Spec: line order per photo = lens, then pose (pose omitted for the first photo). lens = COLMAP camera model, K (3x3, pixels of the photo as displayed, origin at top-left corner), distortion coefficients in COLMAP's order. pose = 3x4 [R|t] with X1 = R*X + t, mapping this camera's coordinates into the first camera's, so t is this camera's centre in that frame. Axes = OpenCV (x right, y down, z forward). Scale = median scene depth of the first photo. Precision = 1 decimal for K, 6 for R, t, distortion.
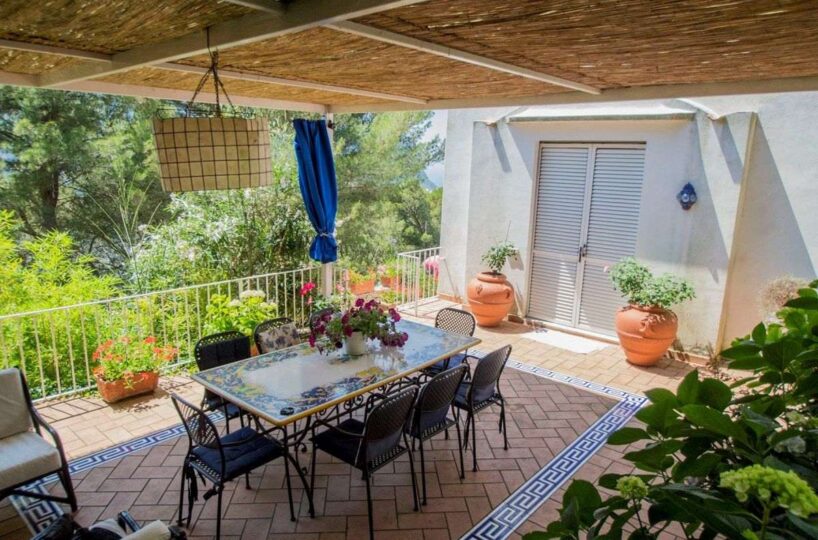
lens RADIAL K [[545.2, 0, 408.3], [0, 545.2, 286.1], [0, 0, 1]] dist [-0.031922, 0.000515]
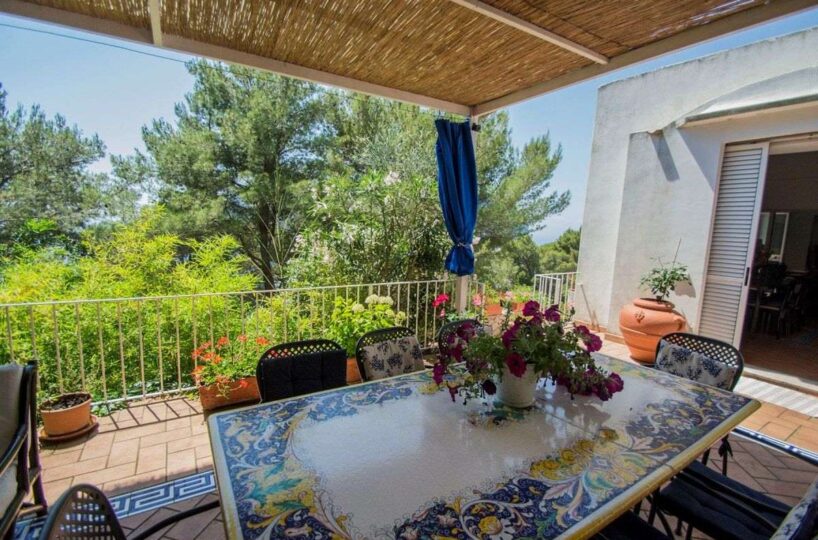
lens RADIAL K [[368.5, 0, 394.8], [0, 368.5, 271.2], [0, 0, 1]] dist [0.009558, -0.012773]
pose [[0.948868, 0.038654, -0.313297, -0.062470], [-0.073686, 0.992179, -0.100755, 0.023857], [0.306952, 0.118688, 0.944295, 0.368209]]
